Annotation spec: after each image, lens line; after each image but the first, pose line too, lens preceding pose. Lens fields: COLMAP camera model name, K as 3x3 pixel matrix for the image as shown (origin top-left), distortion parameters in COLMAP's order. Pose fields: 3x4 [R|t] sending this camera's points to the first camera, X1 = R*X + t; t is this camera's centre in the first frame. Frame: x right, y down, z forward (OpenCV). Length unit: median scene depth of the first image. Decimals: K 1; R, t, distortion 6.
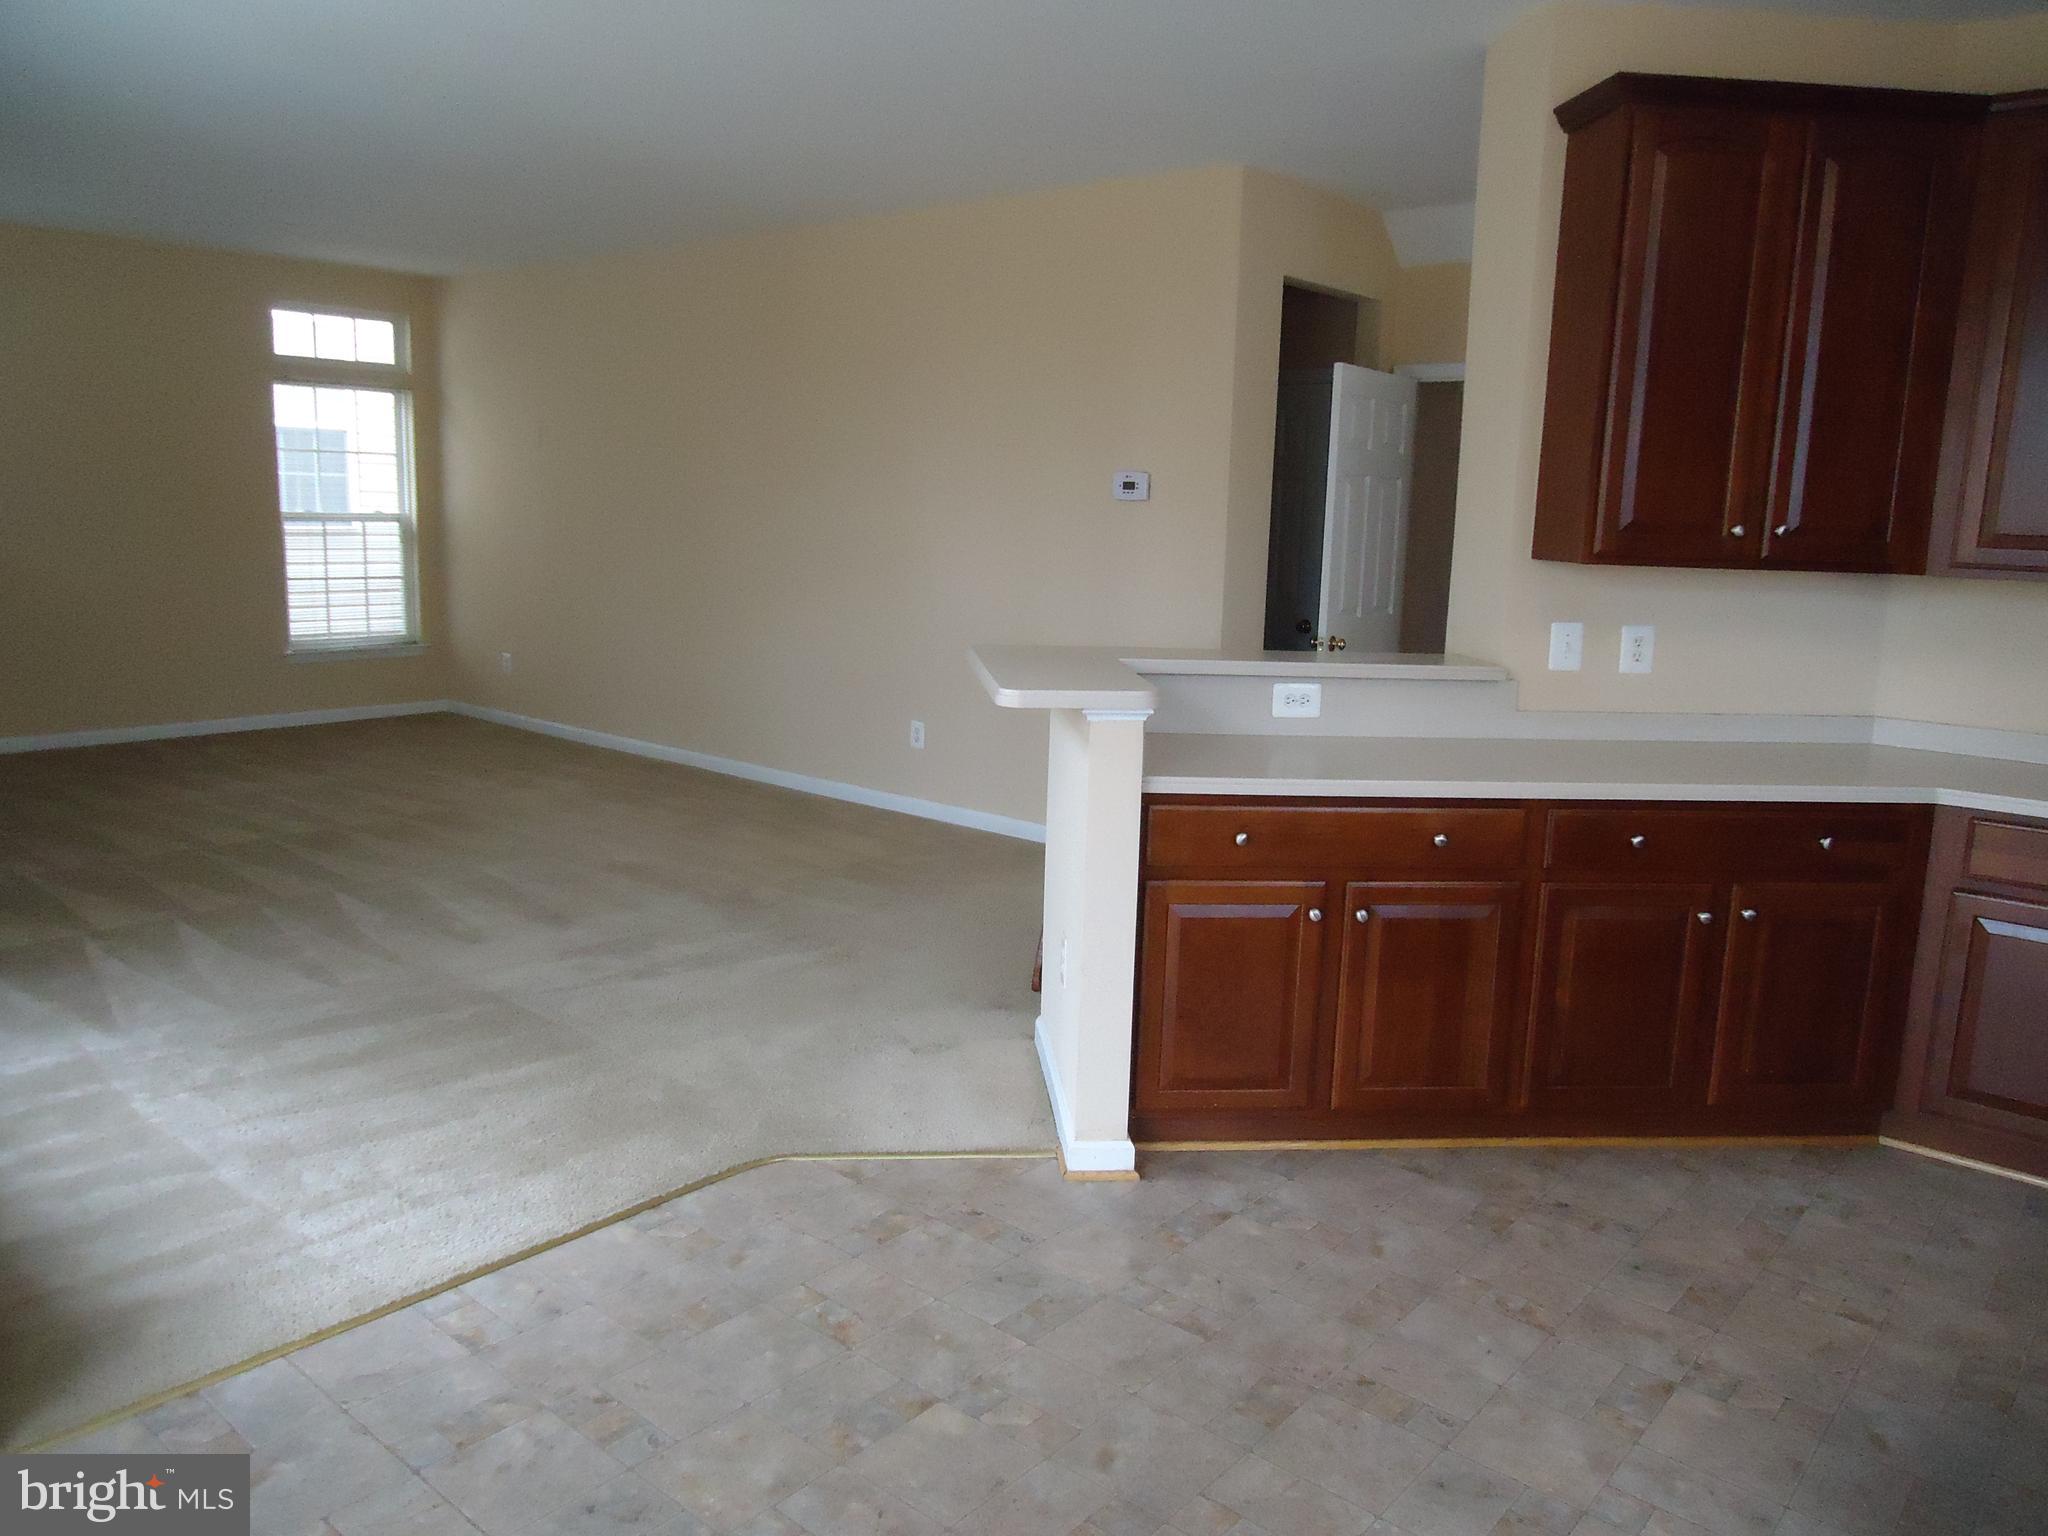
lens RADIAL K [[1528.5, 0, 1030.2], [0, 1528.5, 774.4], [0, 0, 1]] dist [-0.006220, 0.007035]
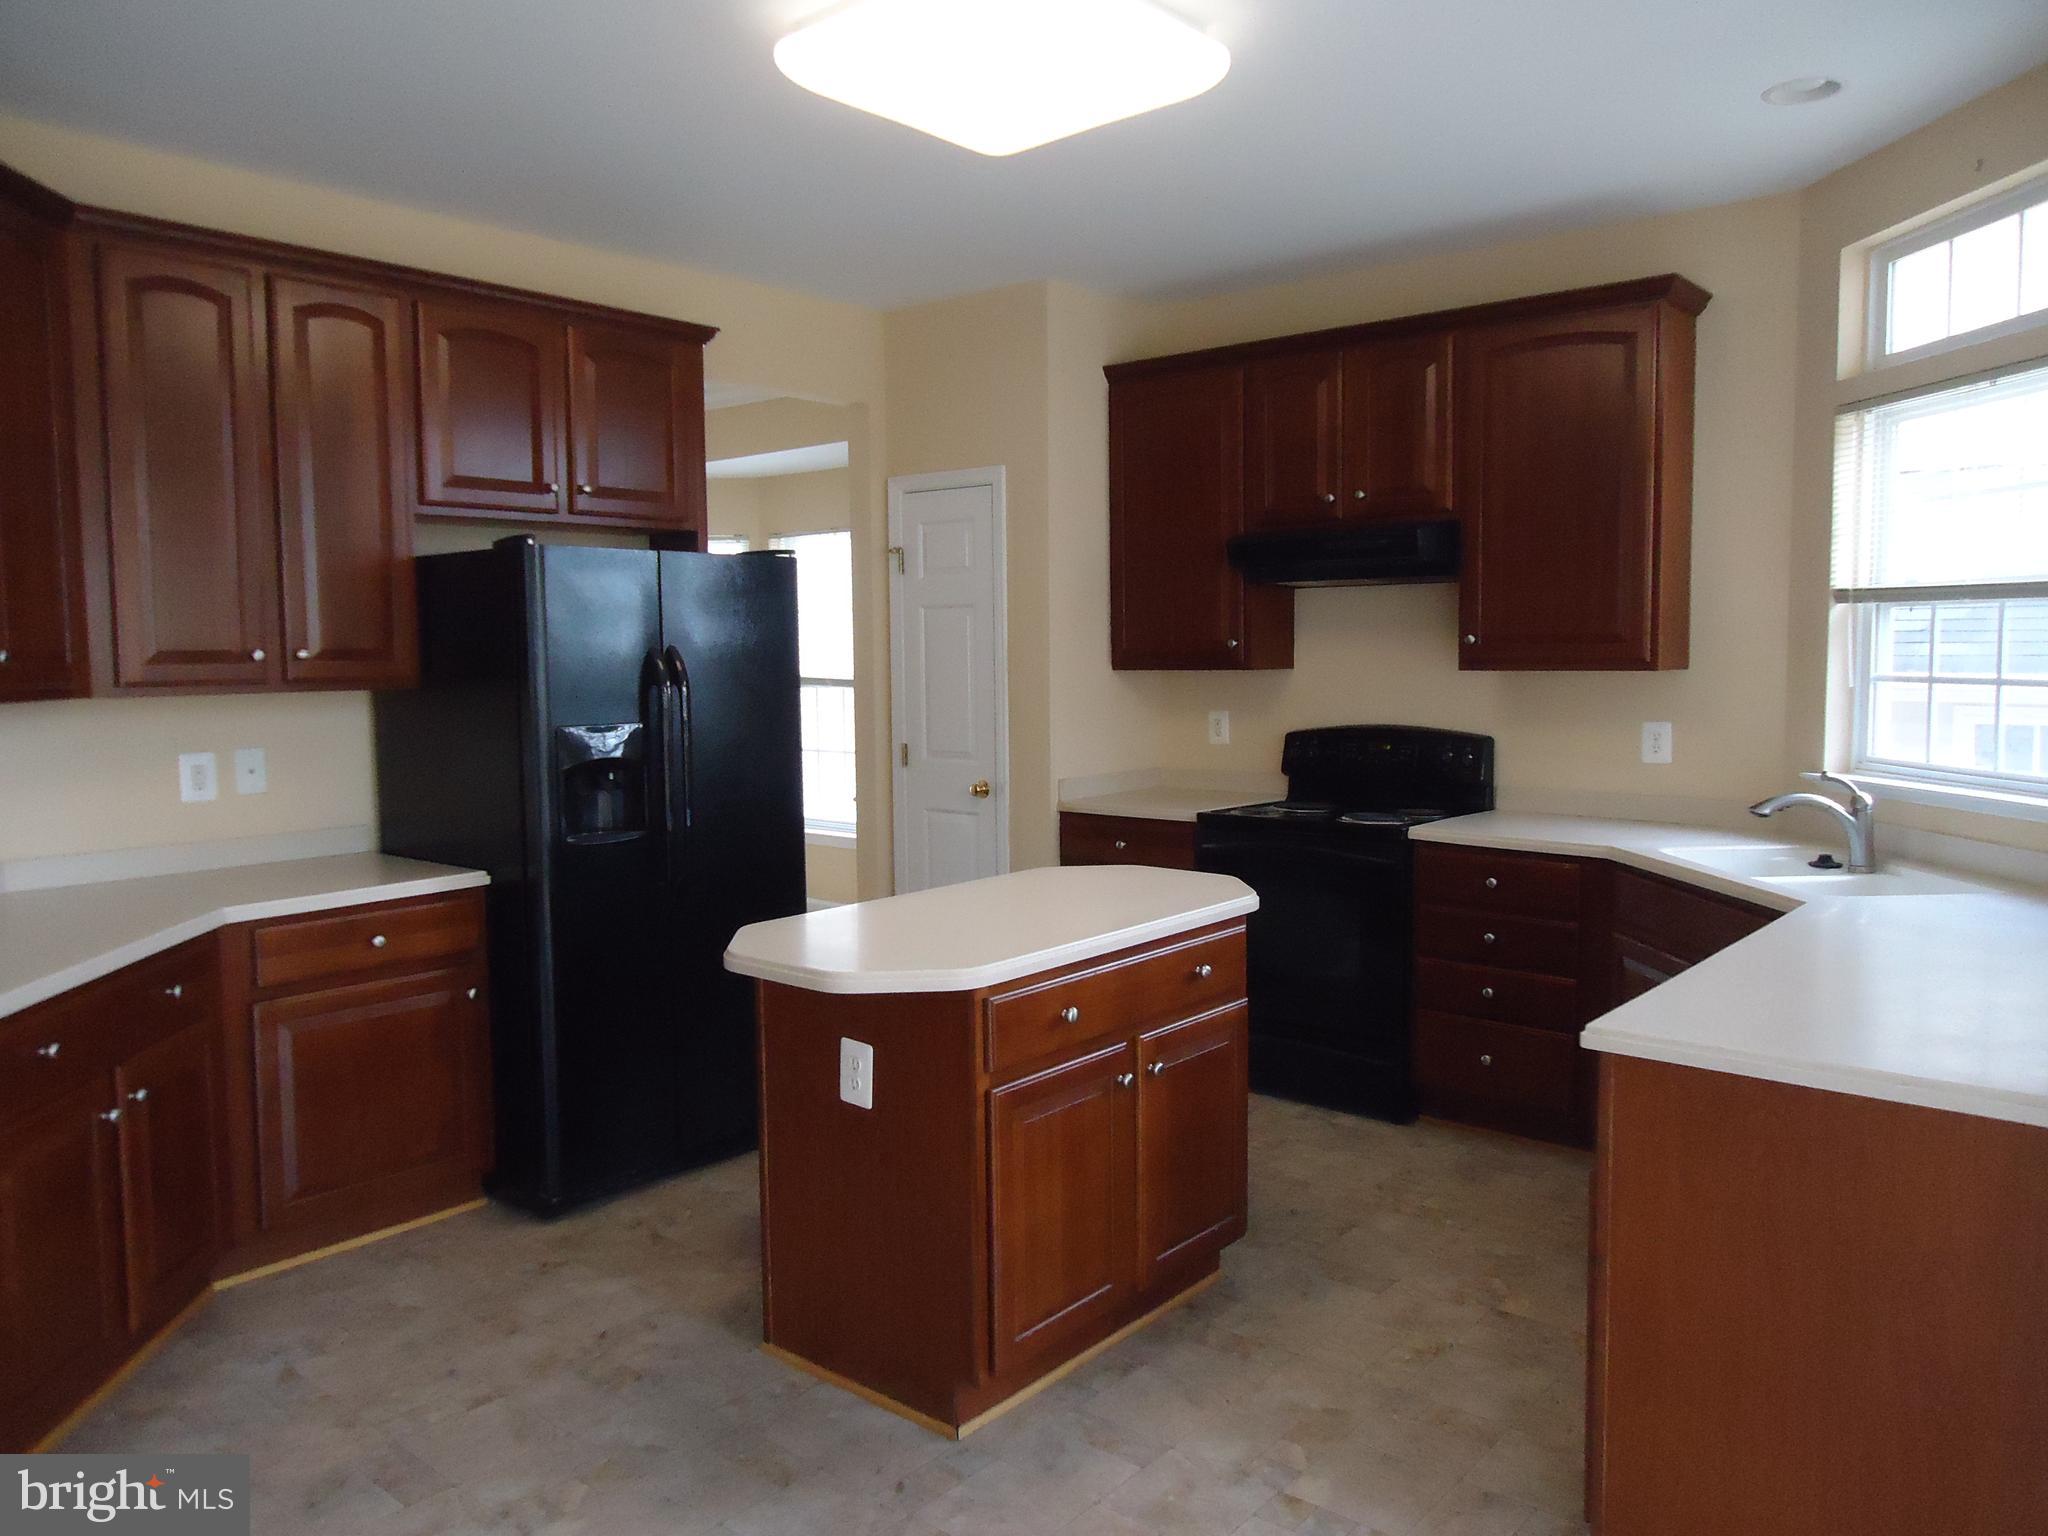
lens RADIAL K [[1528.5, 0, 1004.1], [0, 1528.5, 758.6], [0, 0, 1]] dist [-0.006220, 0.007035]
pose [[-0.018458, -0.103090, 0.994501, -0.390430], [0.185619, 0.977025, 0.104723, -0.096562], [-0.982448, 0.186531, 0.001102, 0.503514]]
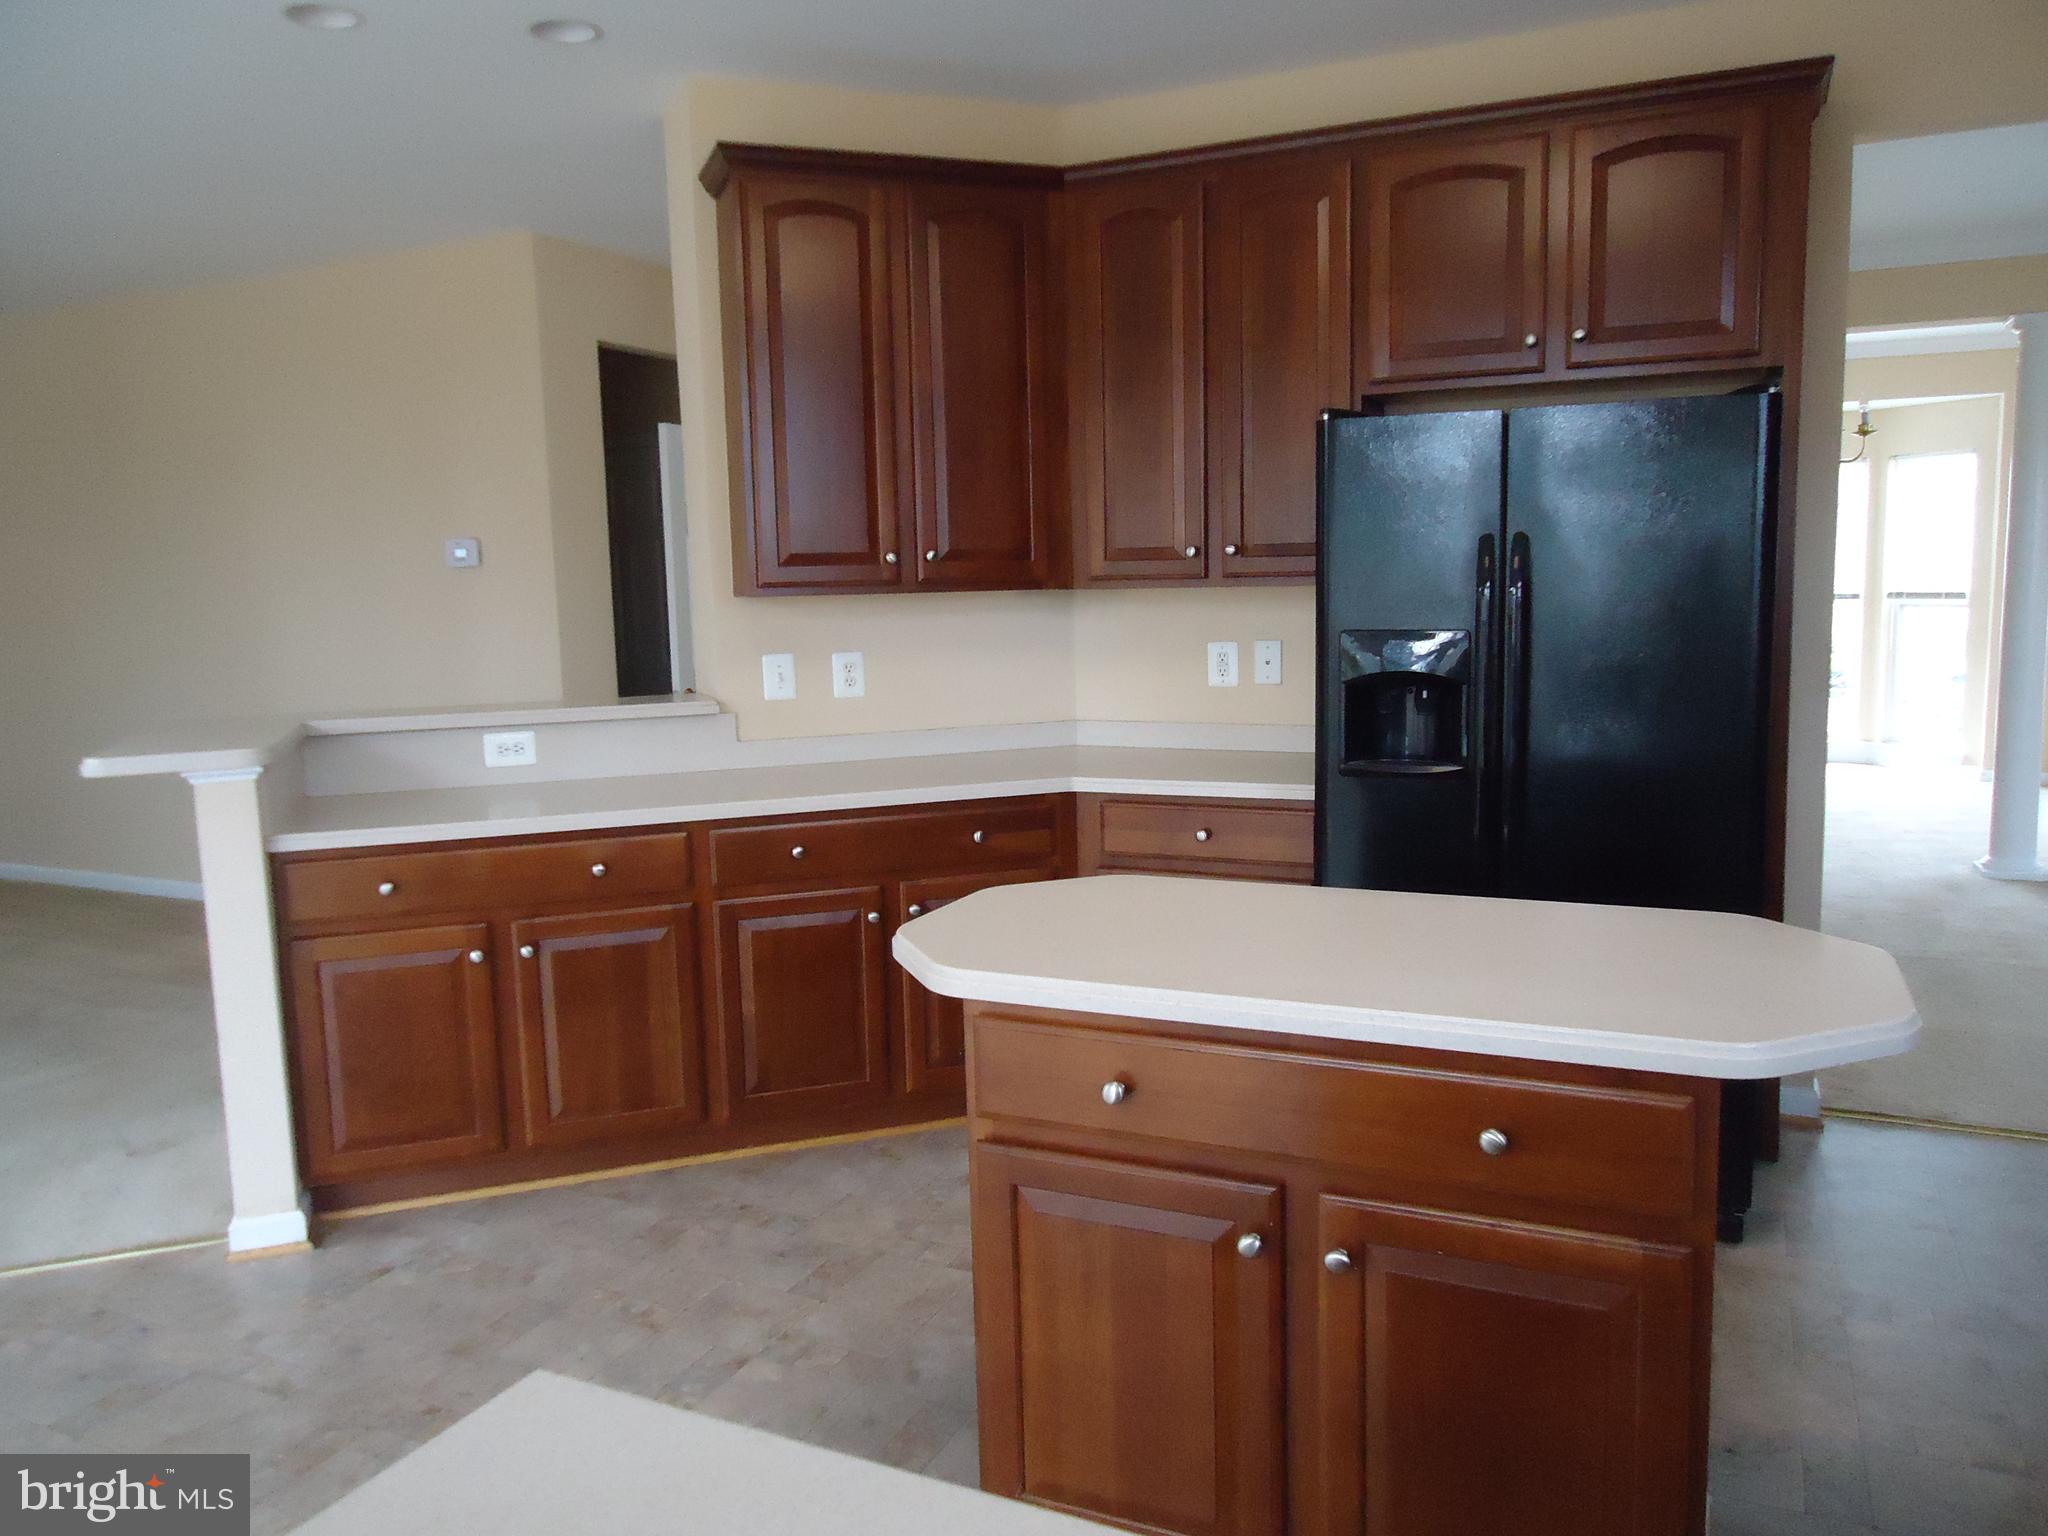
lens RADIAL K [[1528.5, 0, 1005.1], [0, 1528.5, 767.0], [0, 0, 1]] dist [-0.006220, 0.007035]
pose [[0.964478, -0.086935, 0.249450, 0.272601], [0.098990, 0.994431, -0.036173, 0.037356], [-0.244916, 0.059581, 0.967712, -0.065485]]
